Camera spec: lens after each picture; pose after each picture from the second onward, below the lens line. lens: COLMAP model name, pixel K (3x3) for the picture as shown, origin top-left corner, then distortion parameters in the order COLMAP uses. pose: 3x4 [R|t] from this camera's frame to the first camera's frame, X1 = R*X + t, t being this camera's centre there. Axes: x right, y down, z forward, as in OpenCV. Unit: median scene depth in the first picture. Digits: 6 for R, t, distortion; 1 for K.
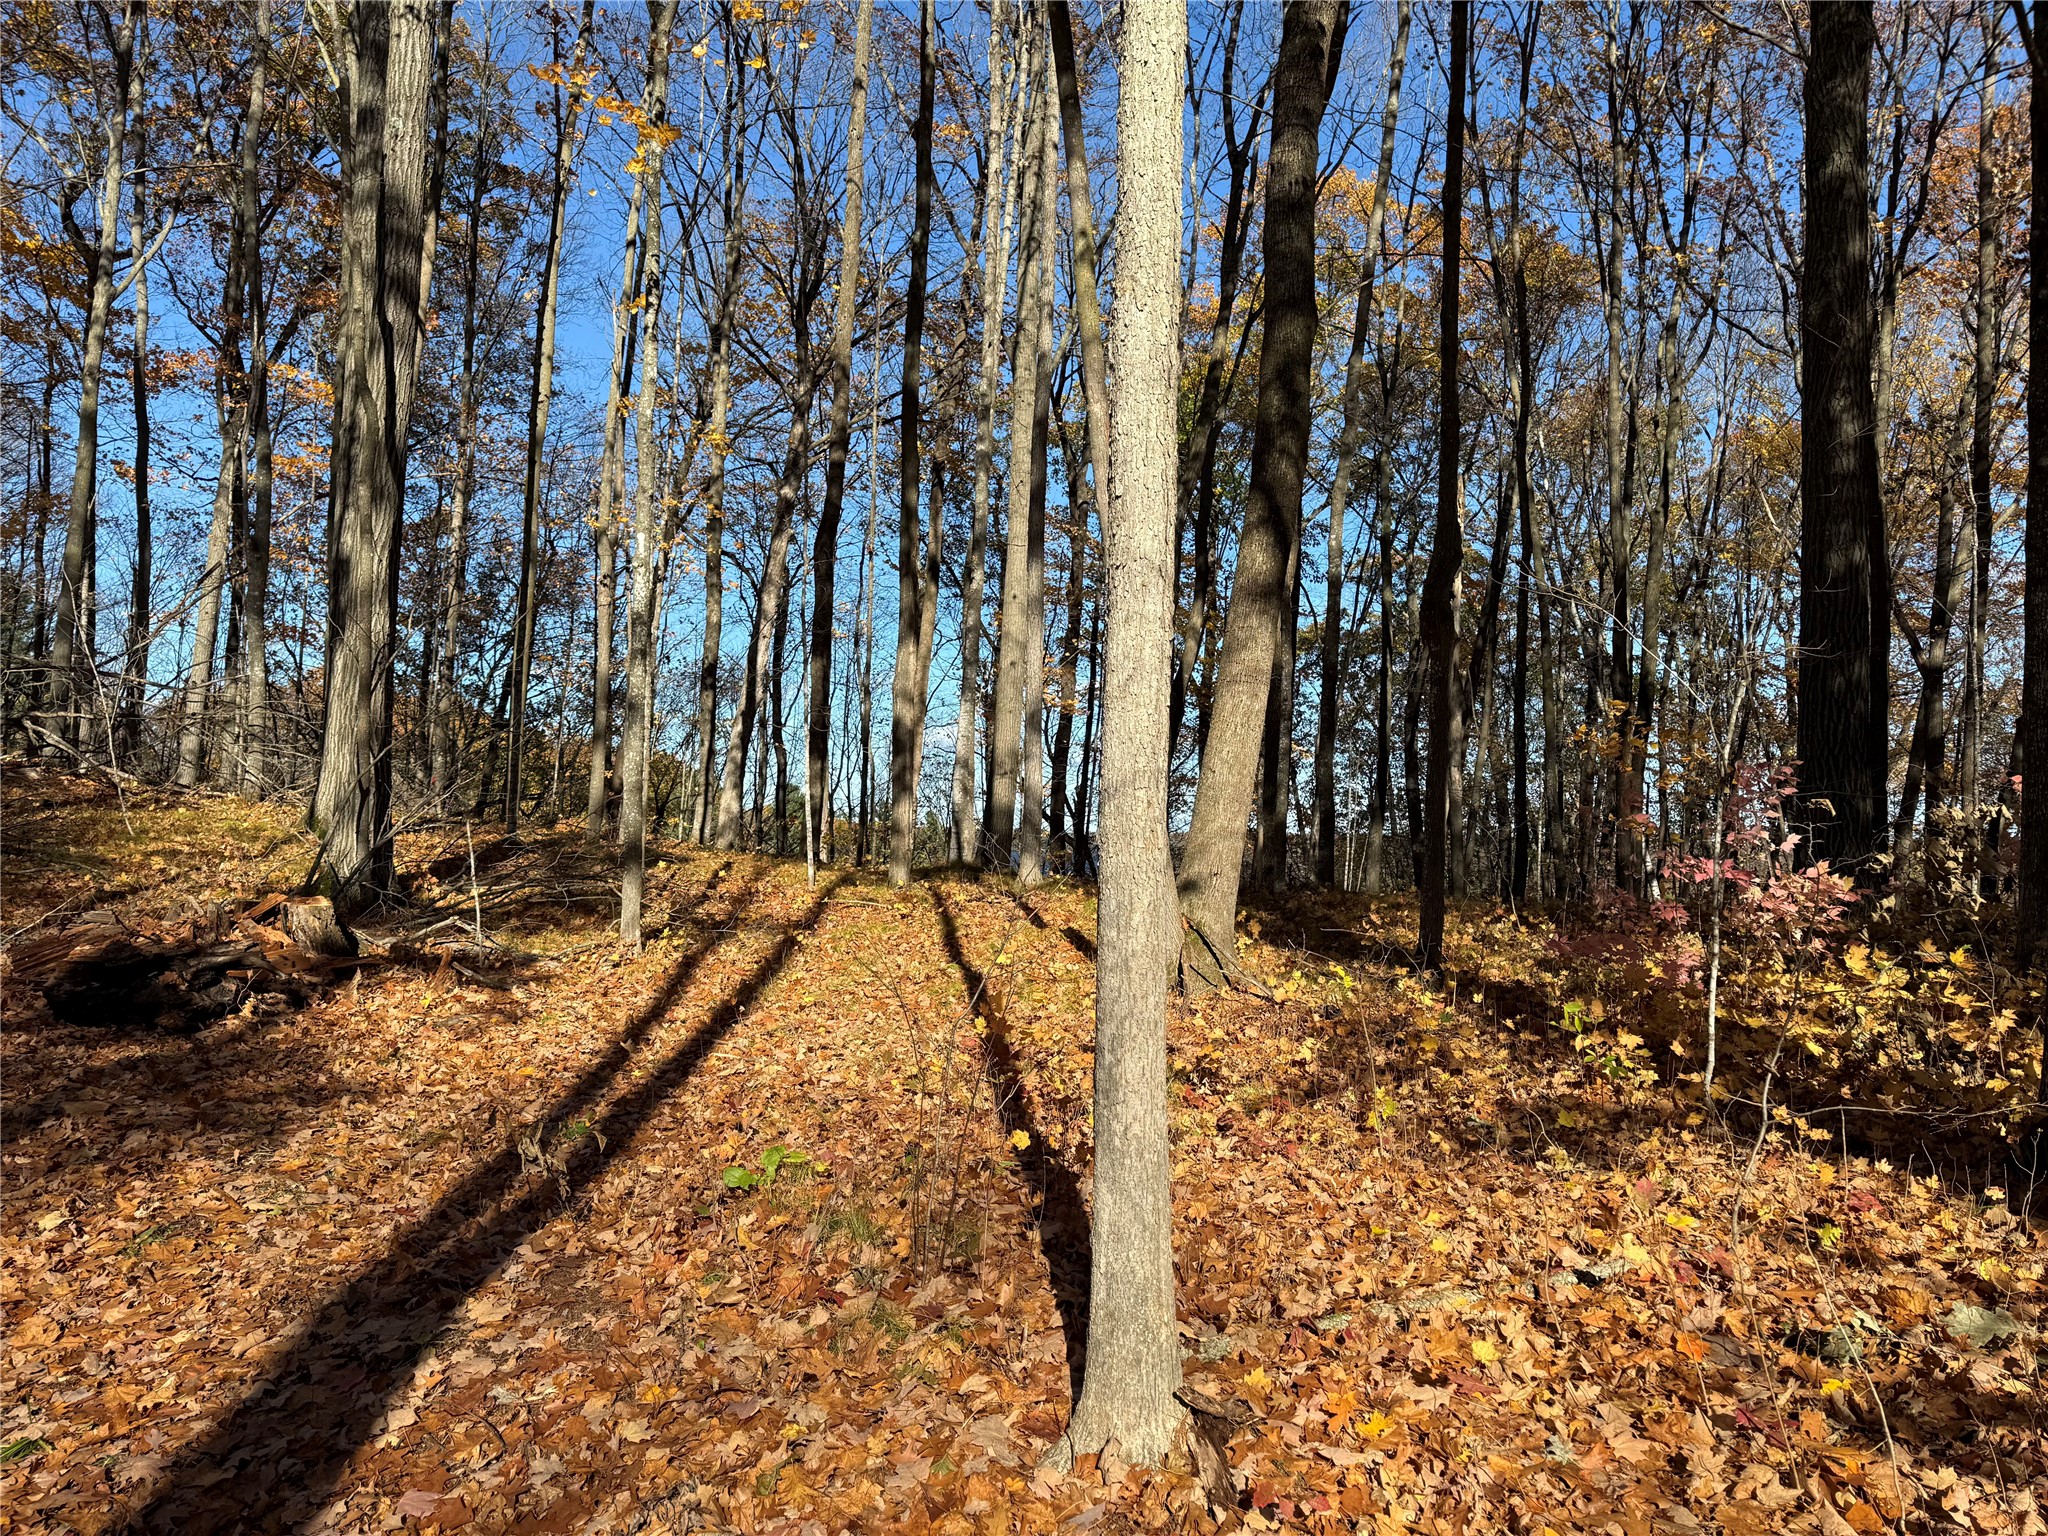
lens RADIAL K [[1410.8, 0, 1027.4], [0, 1410.8, 780.7], [0, 0, 1]] dist [0.082885, -0.119474]
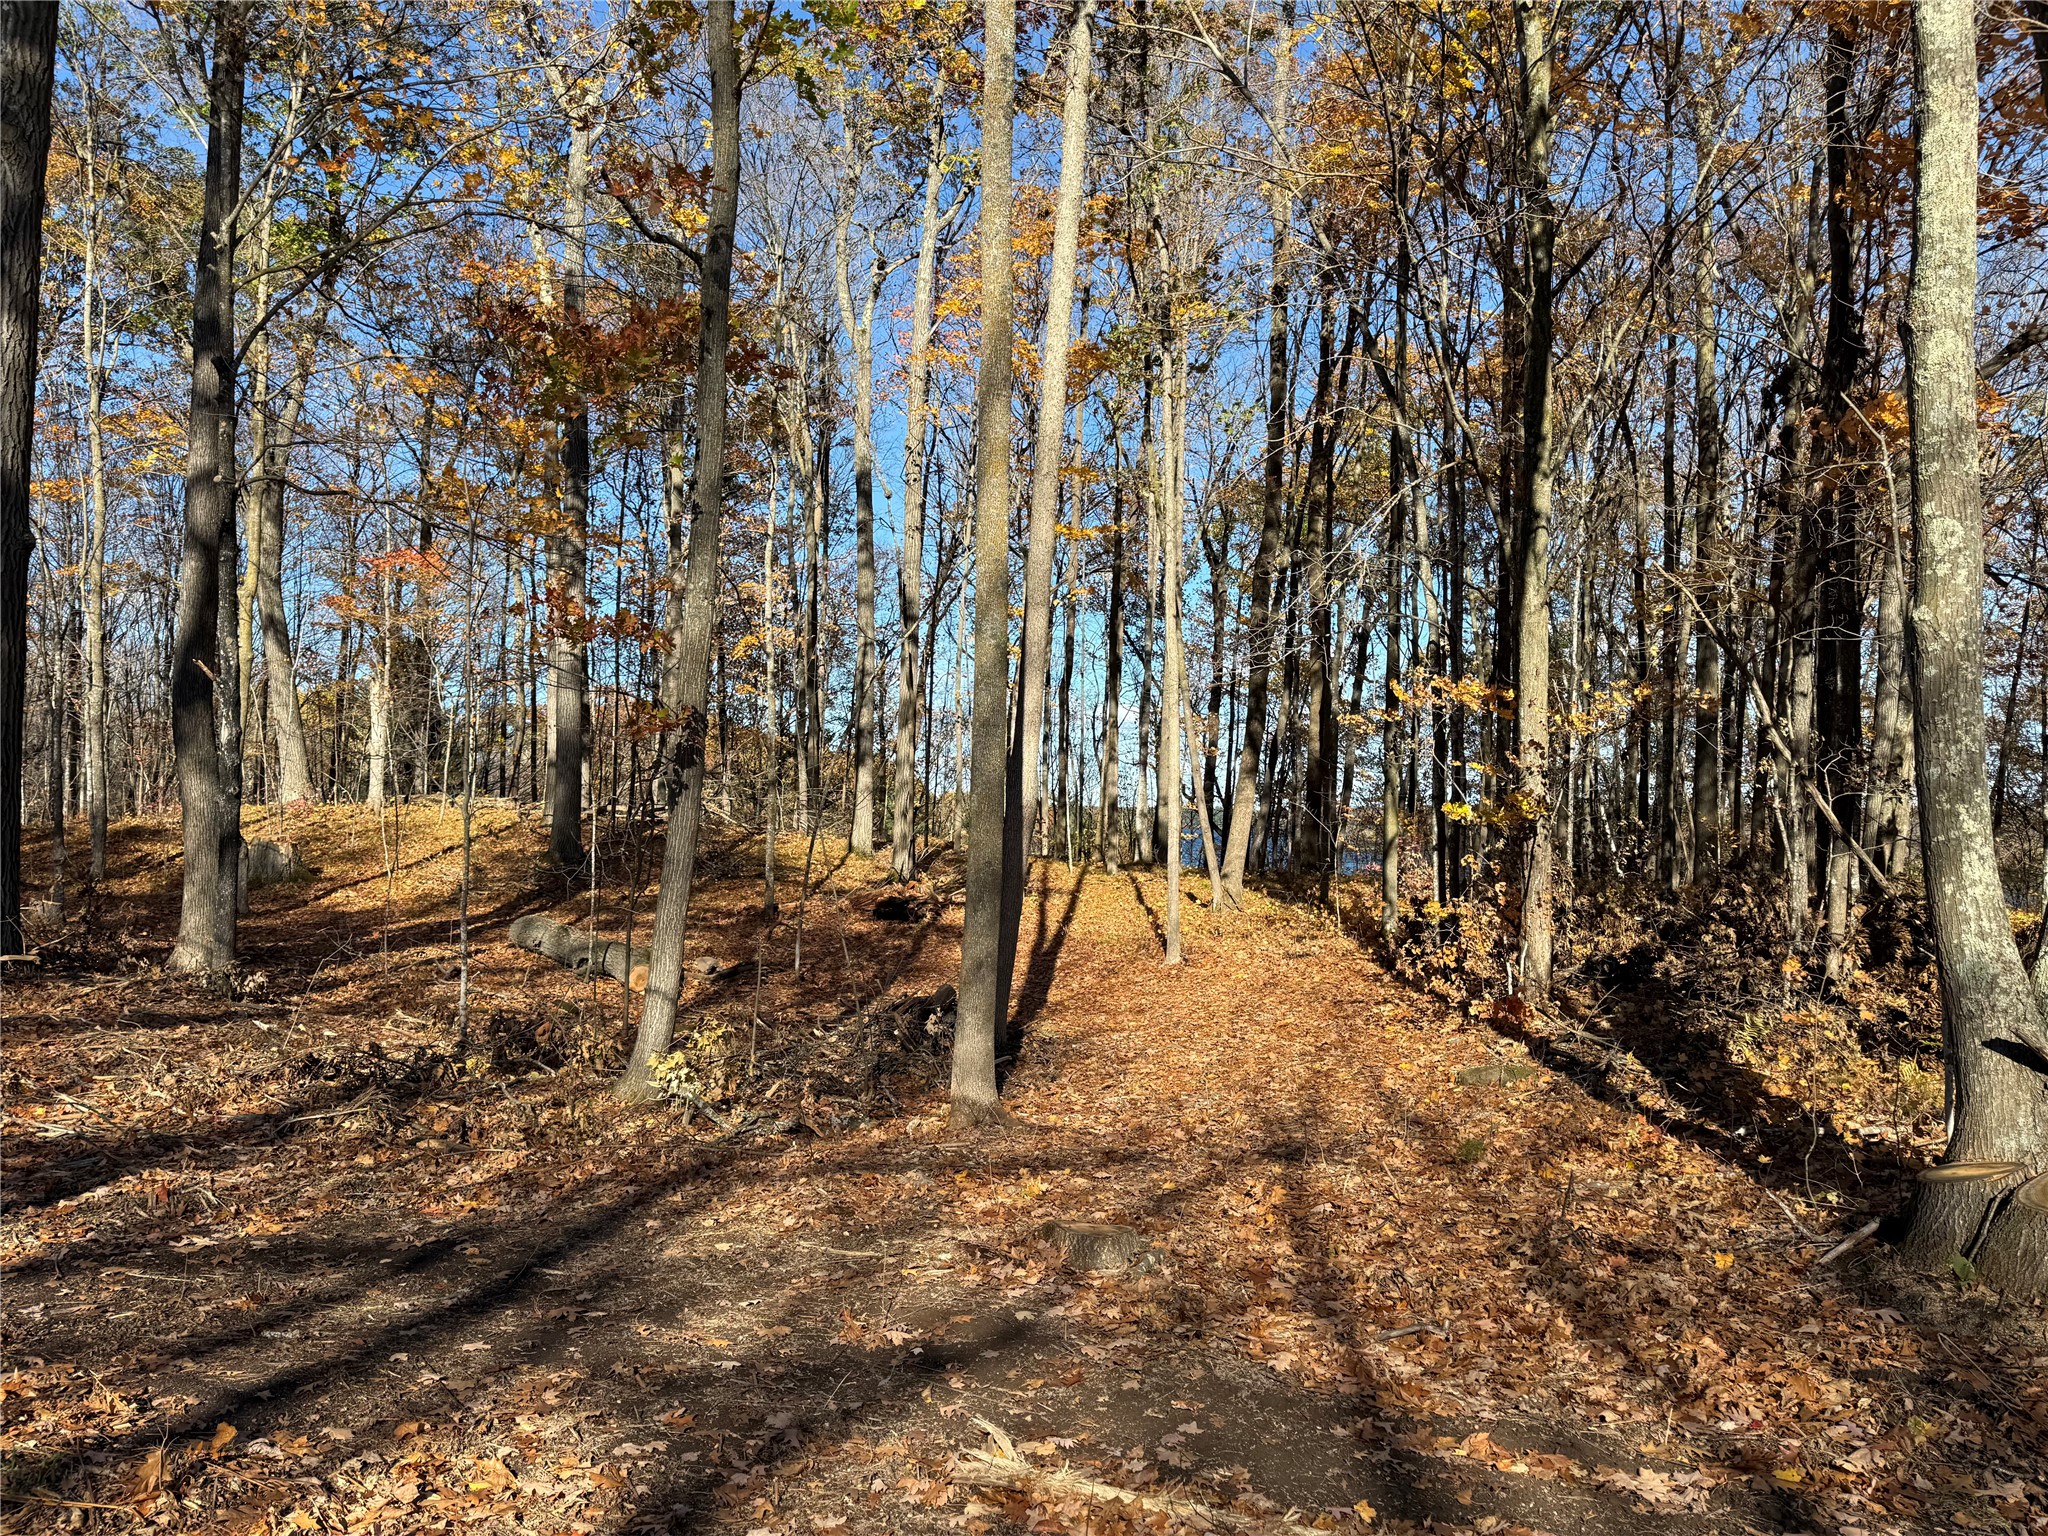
lens RADIAL K [[1410.8, 0, 1027.4], [0, 1410.8, 780.7], [0, 0, 1]] dist [0.082885, -0.119474]
pose [[0.992054, -0.020274, -0.124170, 0.067504], [0.022917, 0.999539, 0.019894, -0.155201], [0.123710, -0.022581, 0.992062, -1.585031]]
